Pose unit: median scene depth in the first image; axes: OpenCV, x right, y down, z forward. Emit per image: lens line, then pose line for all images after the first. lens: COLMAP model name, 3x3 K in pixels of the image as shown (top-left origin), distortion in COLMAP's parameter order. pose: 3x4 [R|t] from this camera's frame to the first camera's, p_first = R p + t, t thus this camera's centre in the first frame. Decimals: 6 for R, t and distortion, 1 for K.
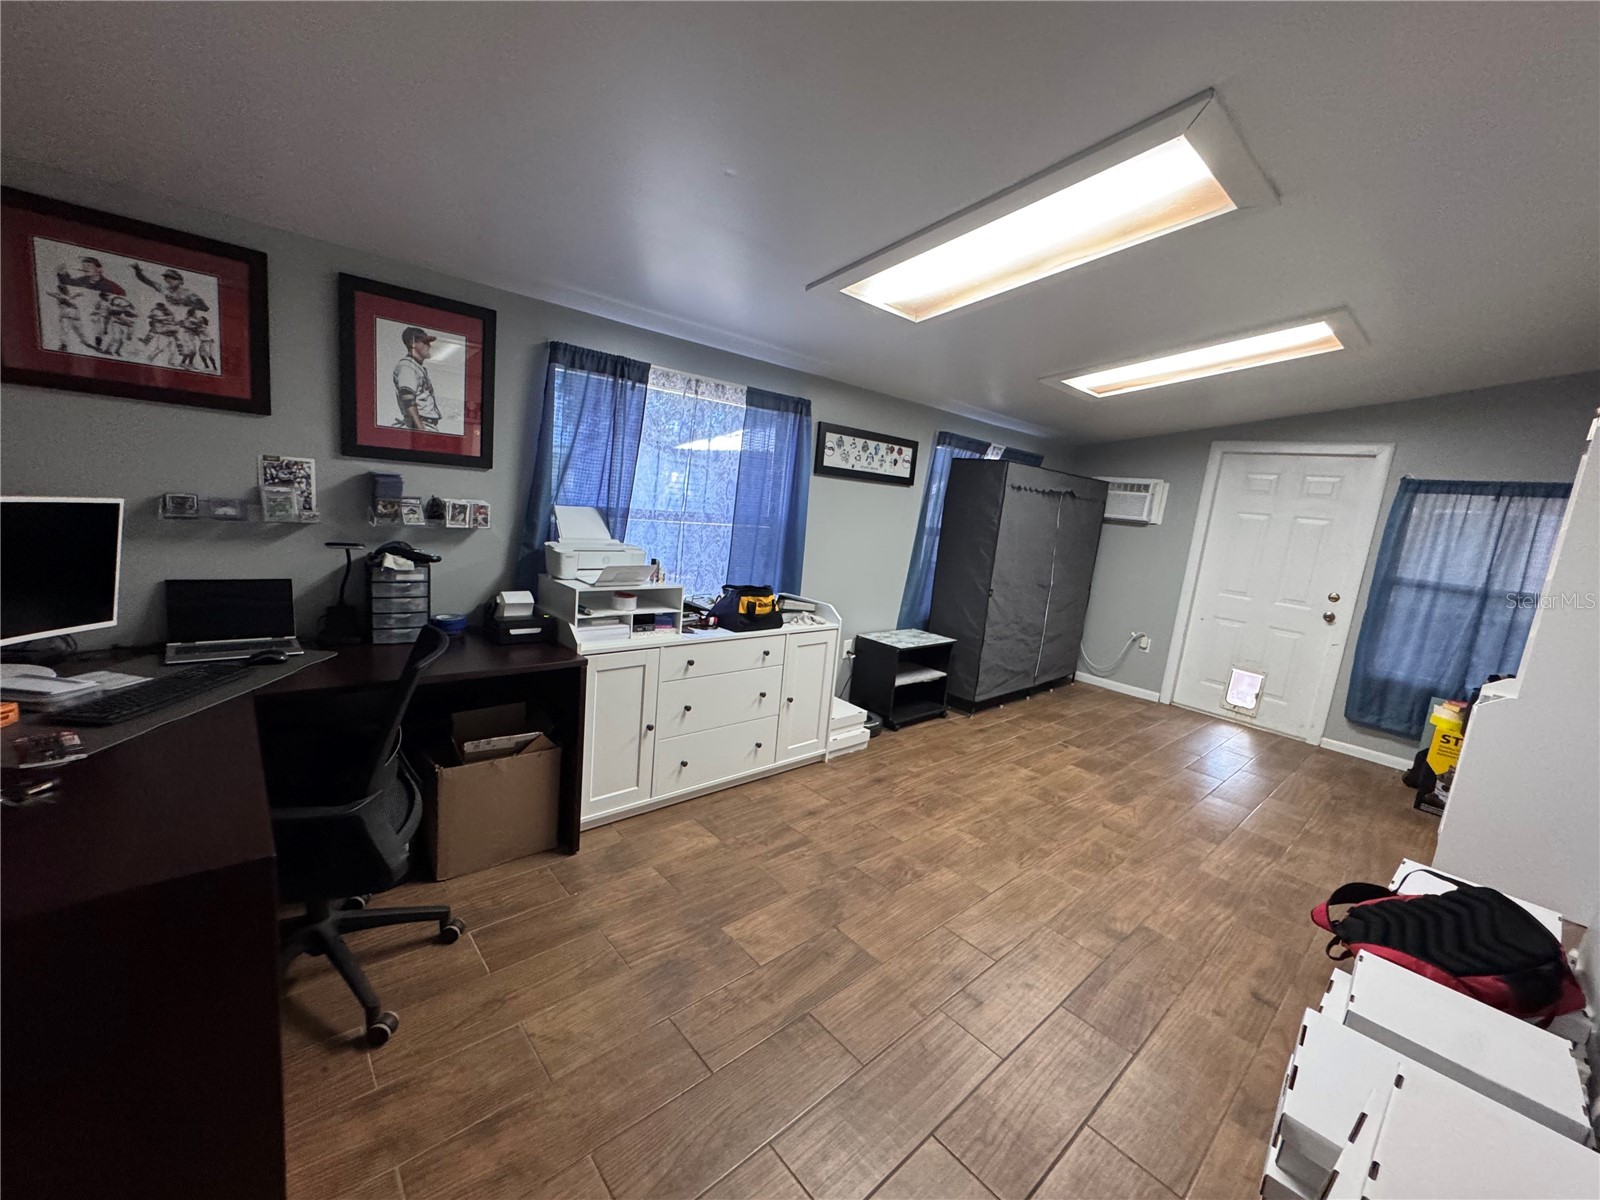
lens RADIAL K [[640.9, 0, 798.4], [0, 640.9, 598.3], [0, 0, 1]] dist [-0.002958, -0.000238]
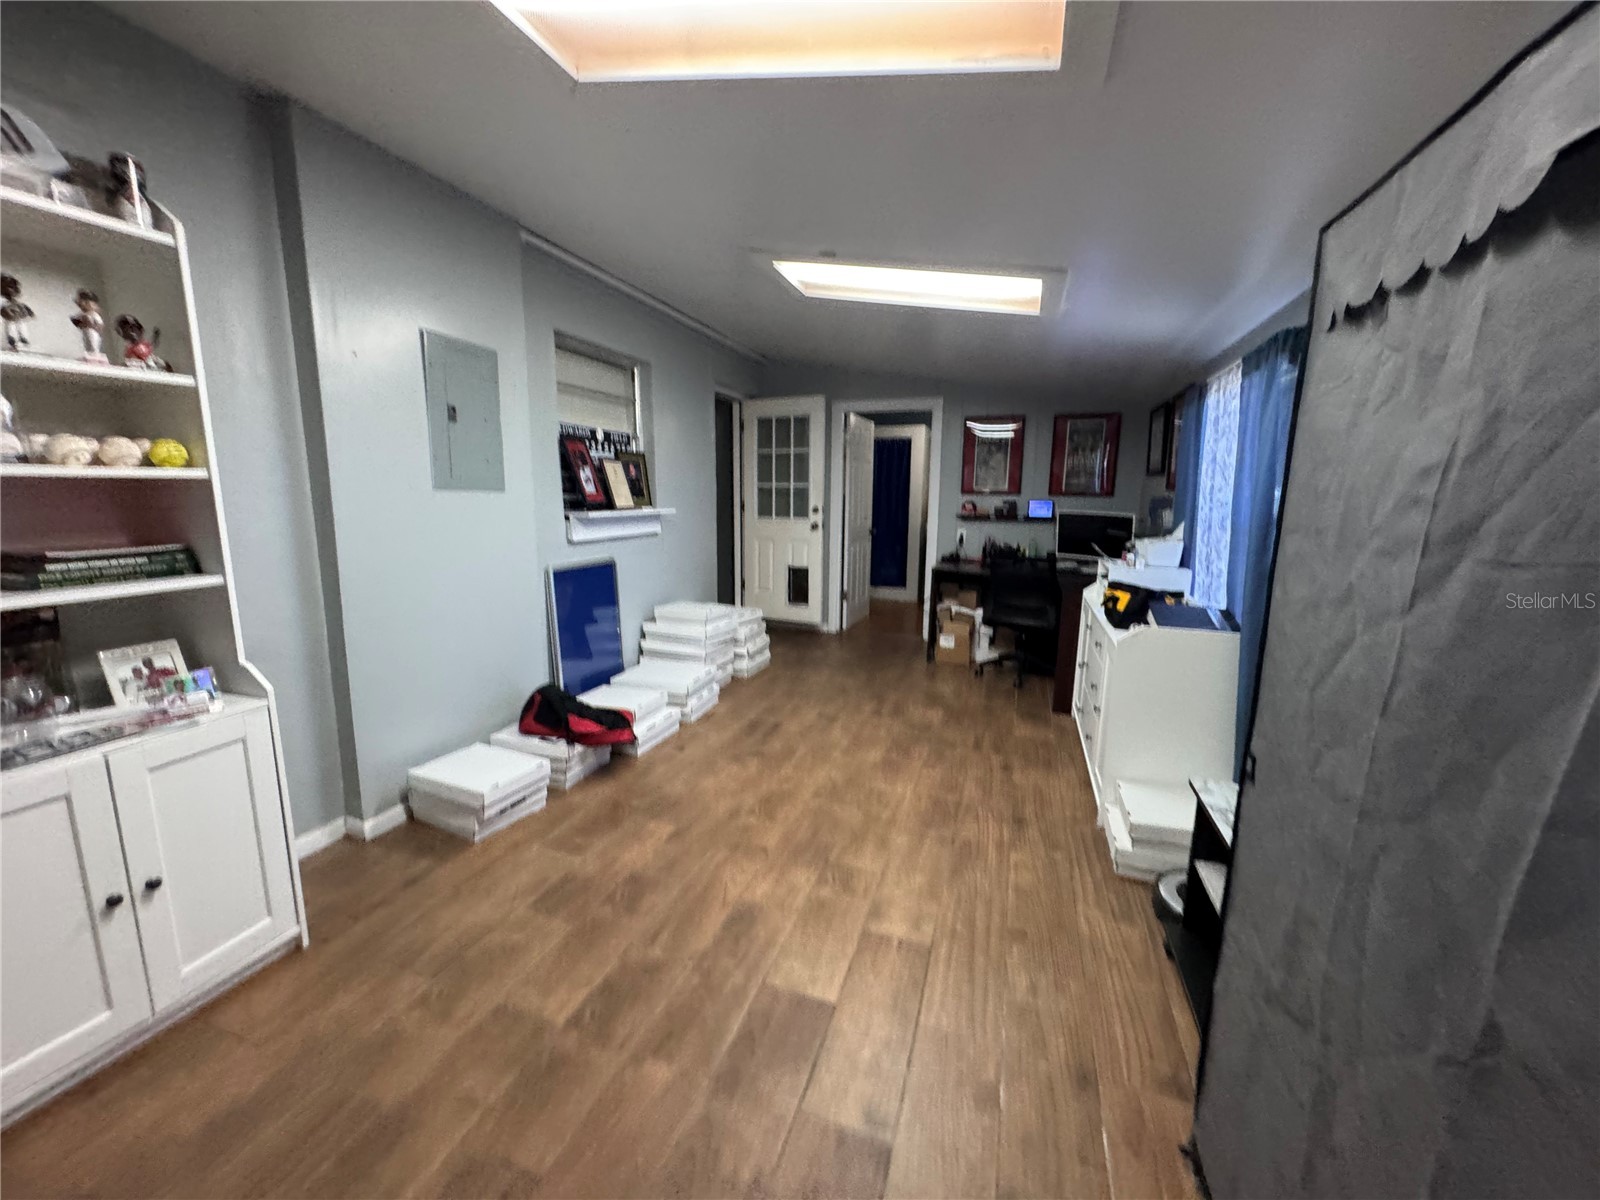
lens RADIAL K [[640.9, 0, 799.7], [0, 640.9, 600.9], [0, 0, 1]] dist [-0.002958, -0.000238]
pose [[-0.870023, -0.021171, -0.492556, 0.856159], [-0.170231, 0.950531, 0.259831, -0.159380], [0.462688, 0.309907, -0.830588, 1.613732]]
